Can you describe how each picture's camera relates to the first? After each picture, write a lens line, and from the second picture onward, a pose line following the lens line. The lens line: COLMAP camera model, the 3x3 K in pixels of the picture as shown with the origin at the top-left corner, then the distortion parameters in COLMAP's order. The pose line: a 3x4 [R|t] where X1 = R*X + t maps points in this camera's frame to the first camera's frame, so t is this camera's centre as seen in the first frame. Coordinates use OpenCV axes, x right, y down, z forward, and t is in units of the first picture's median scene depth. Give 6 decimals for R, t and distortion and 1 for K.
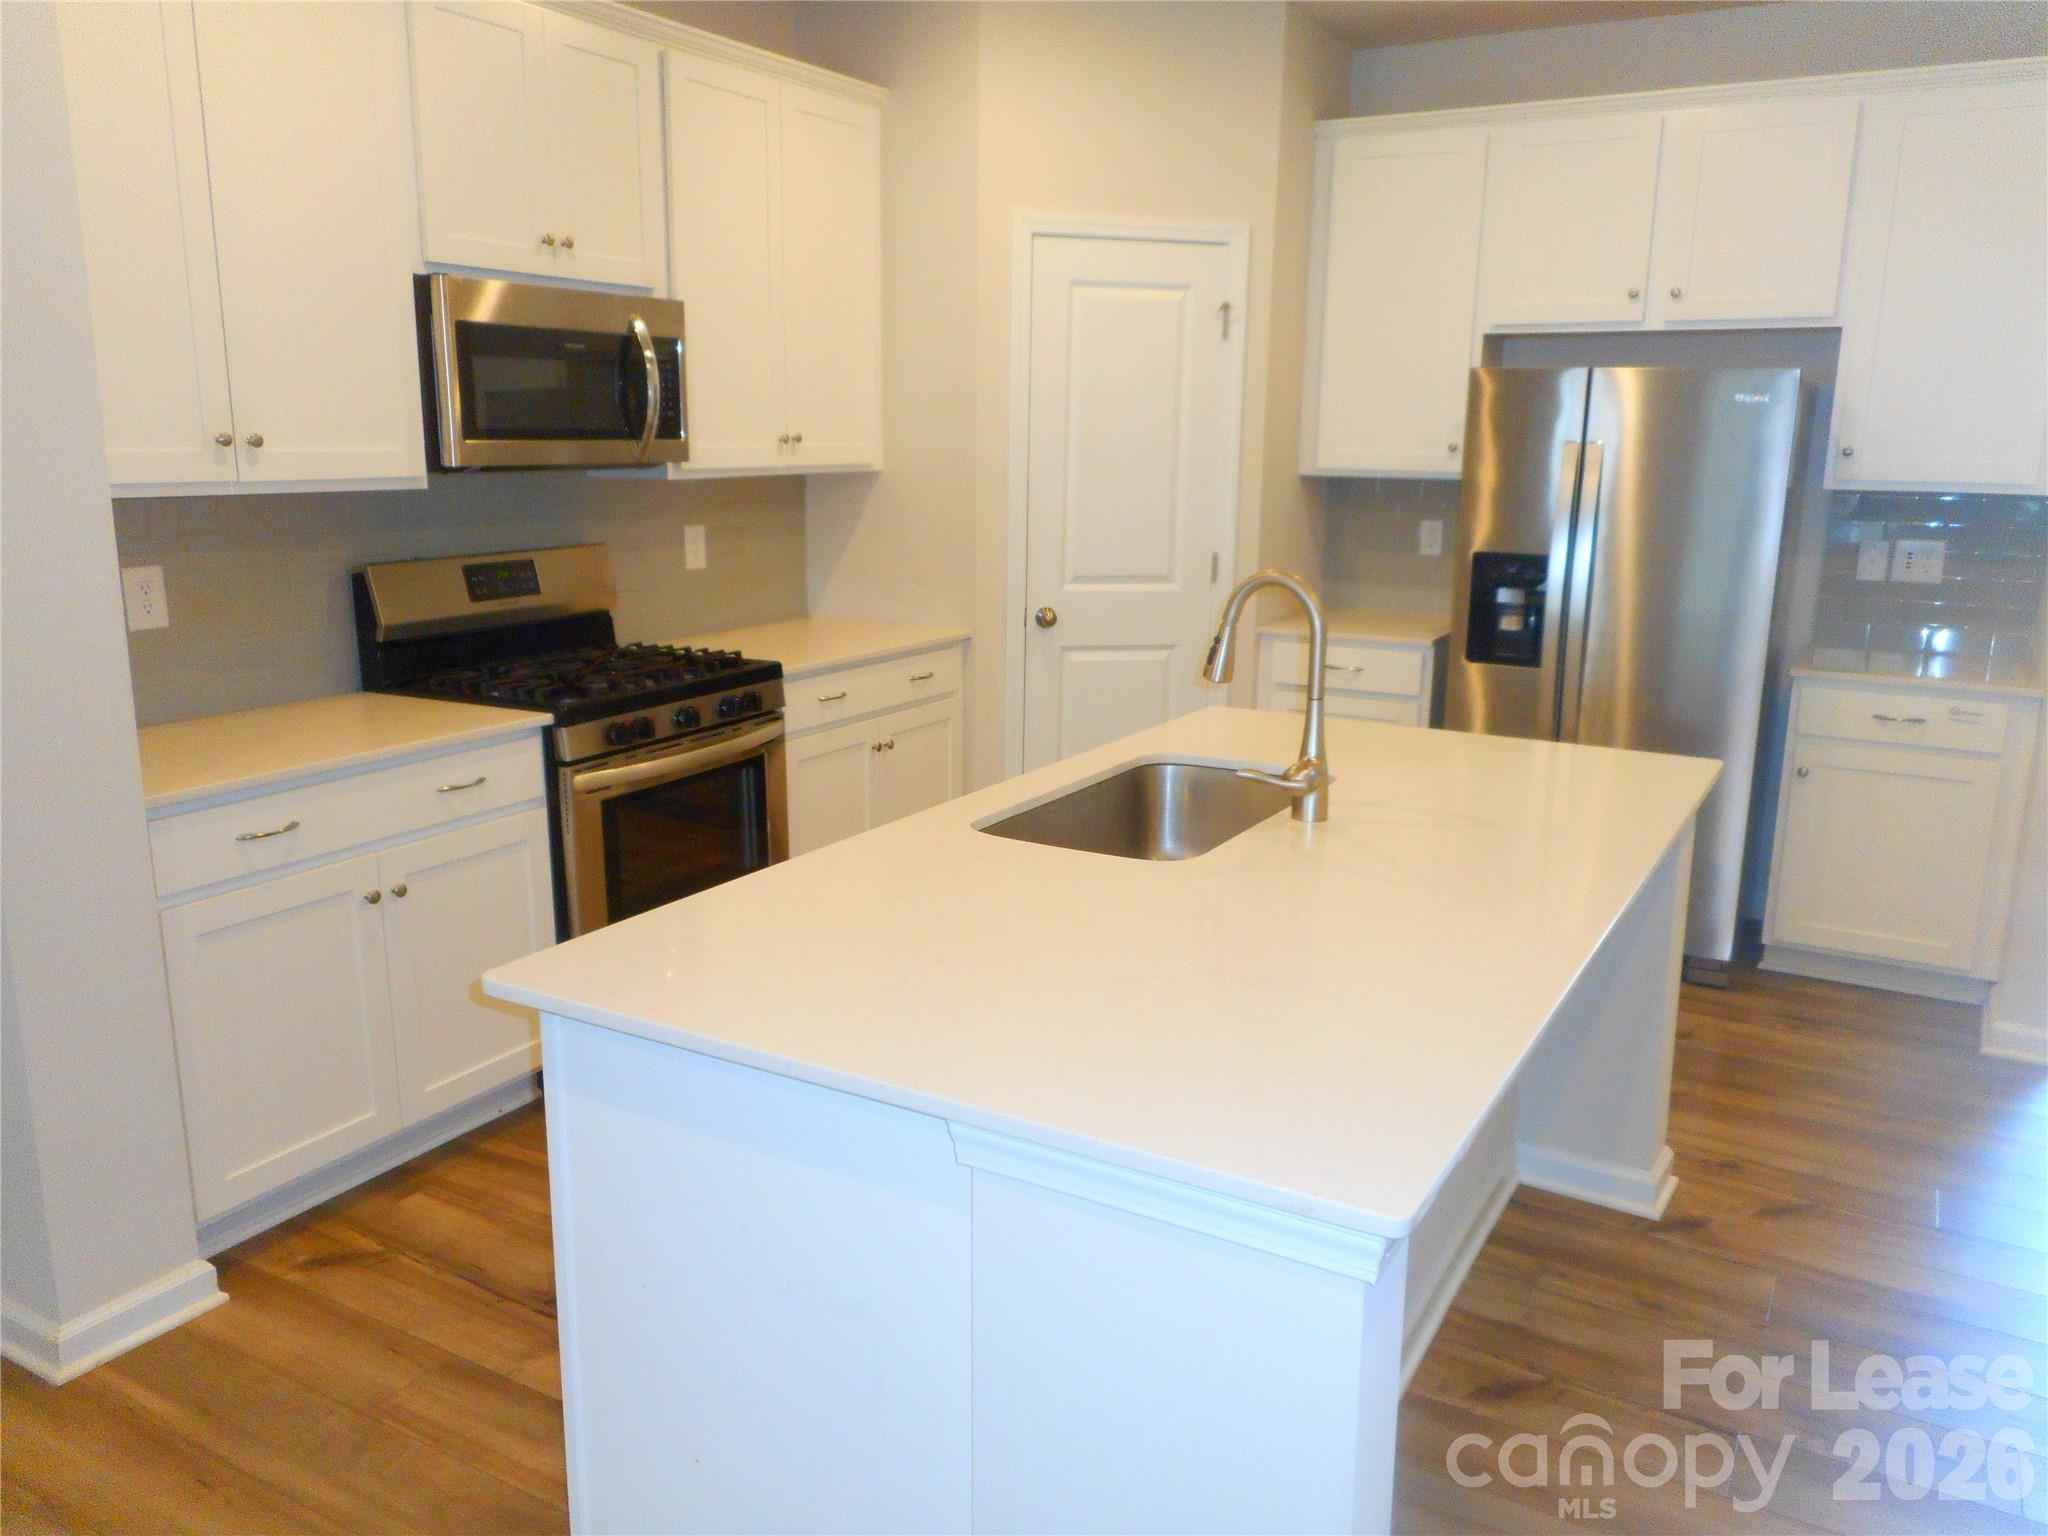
lens RADIAL K [[1578.0, 0, 1020.5], [0, 1578.0, 777.3], [0, 0, 1]] dist [0.025109, -0.000092]
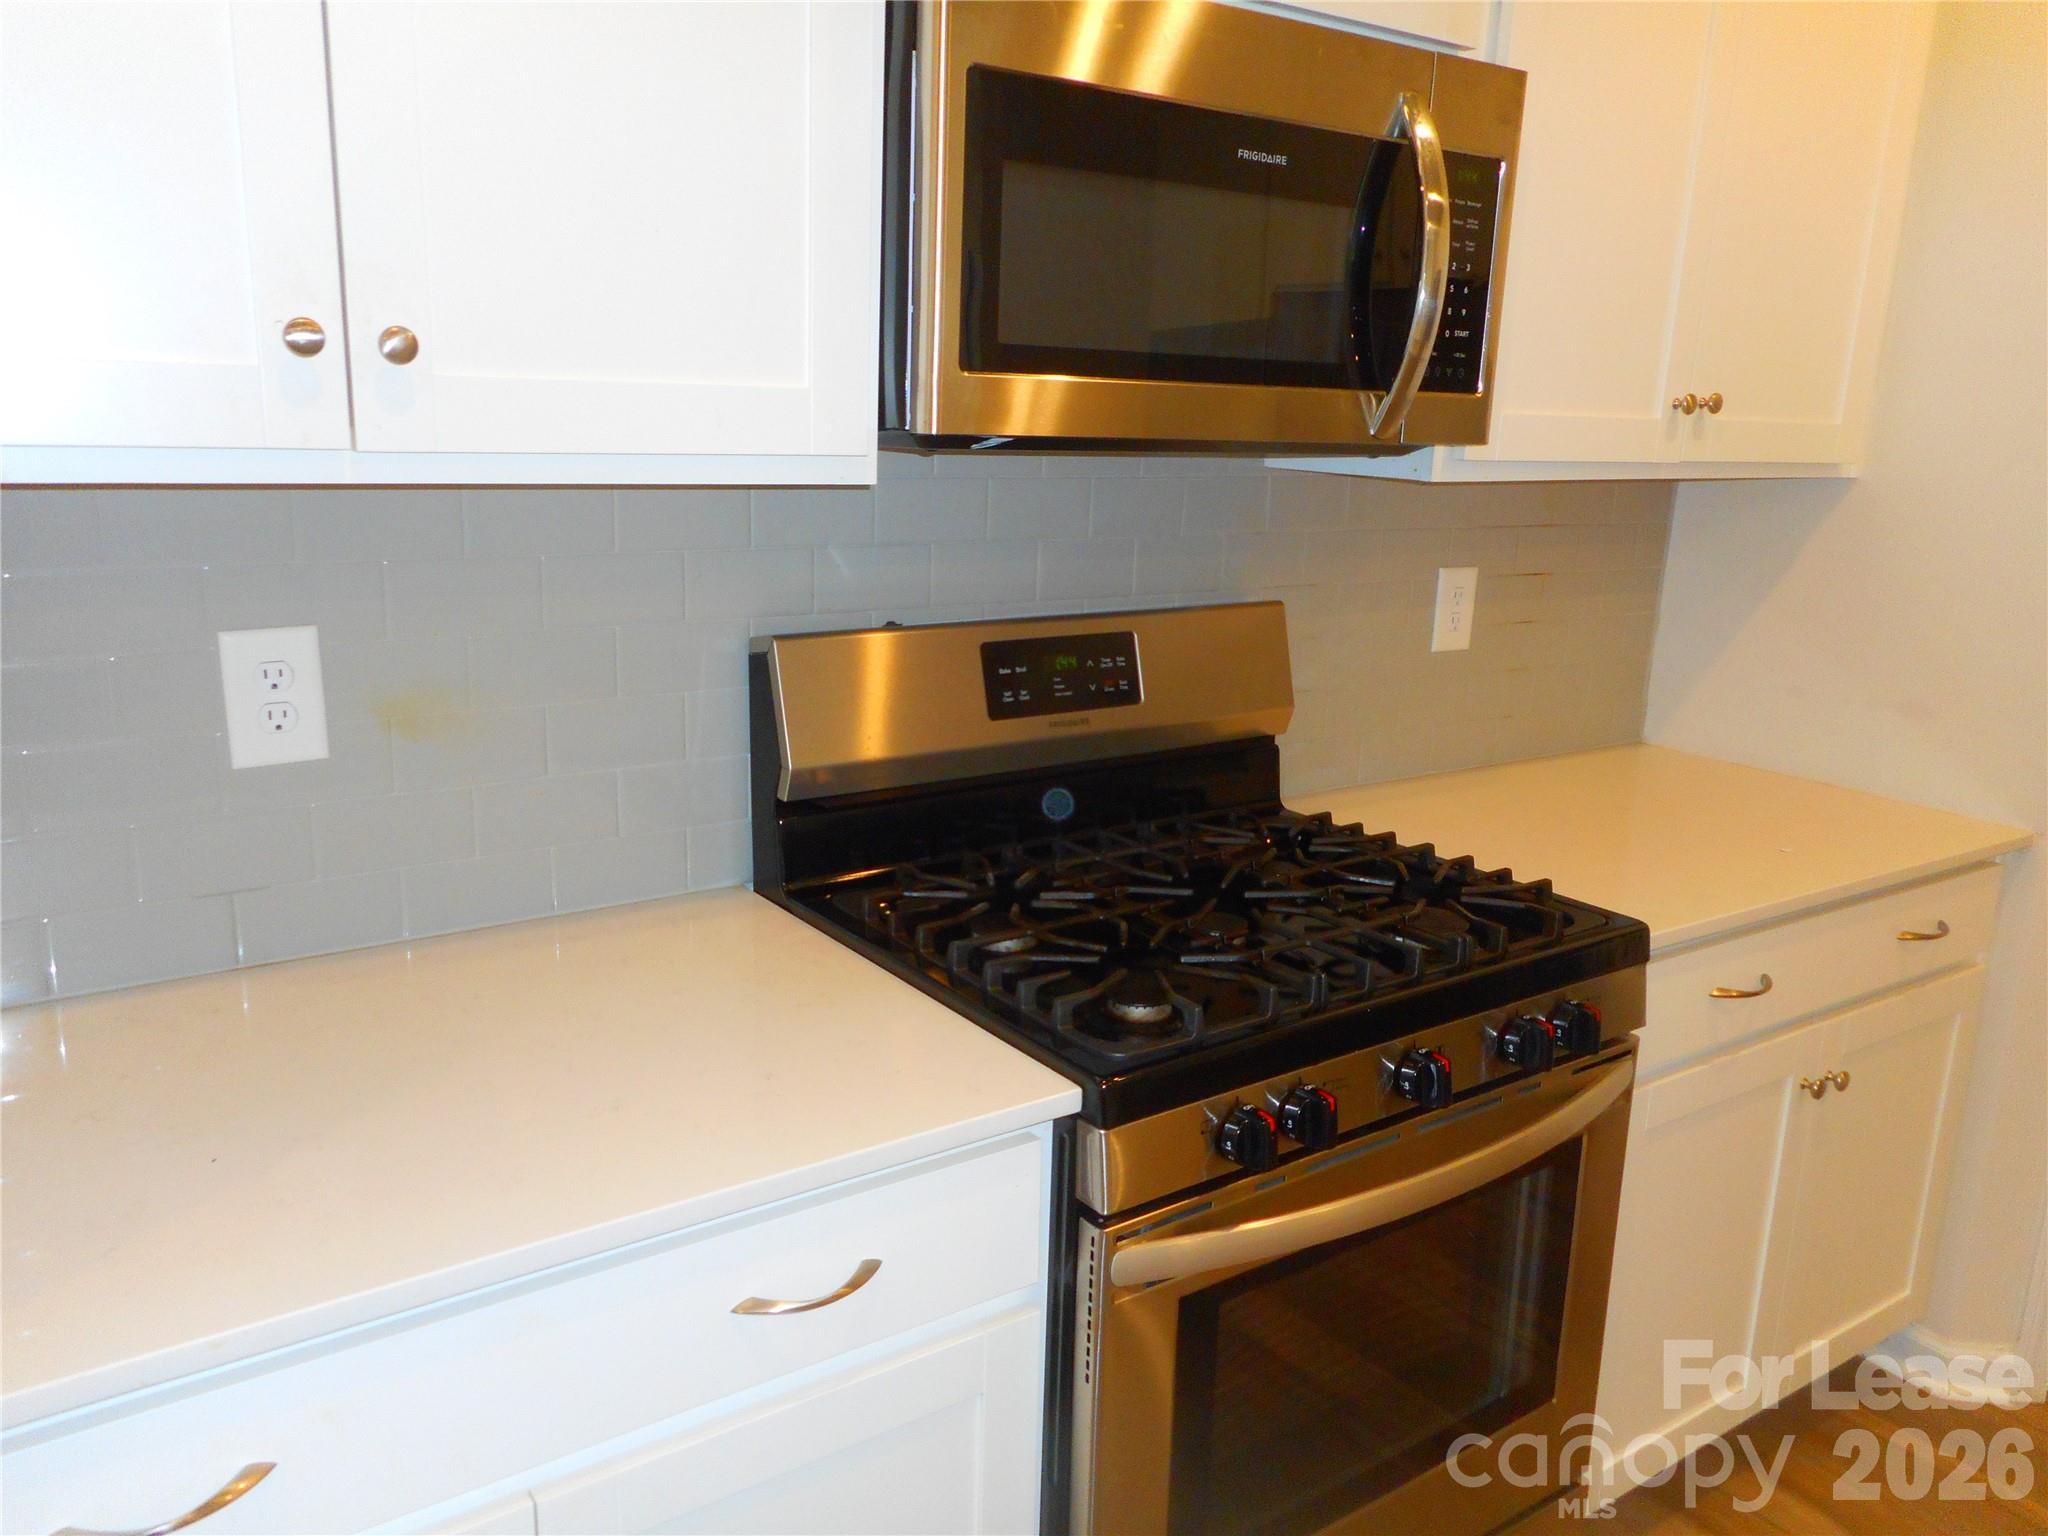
lens RADIAL K [[1578.0, 0, 1017.7], [0, 1578.0, 765.1], [0, 0, 1]] dist [0.025109, -0.000092]
pose [[0.906257, 0.123651, -0.404238, -0.140237], [-0.123038, 0.992018, 0.027606, -0.107380], [0.404425, 0.024719, 0.914237, 0.548549]]
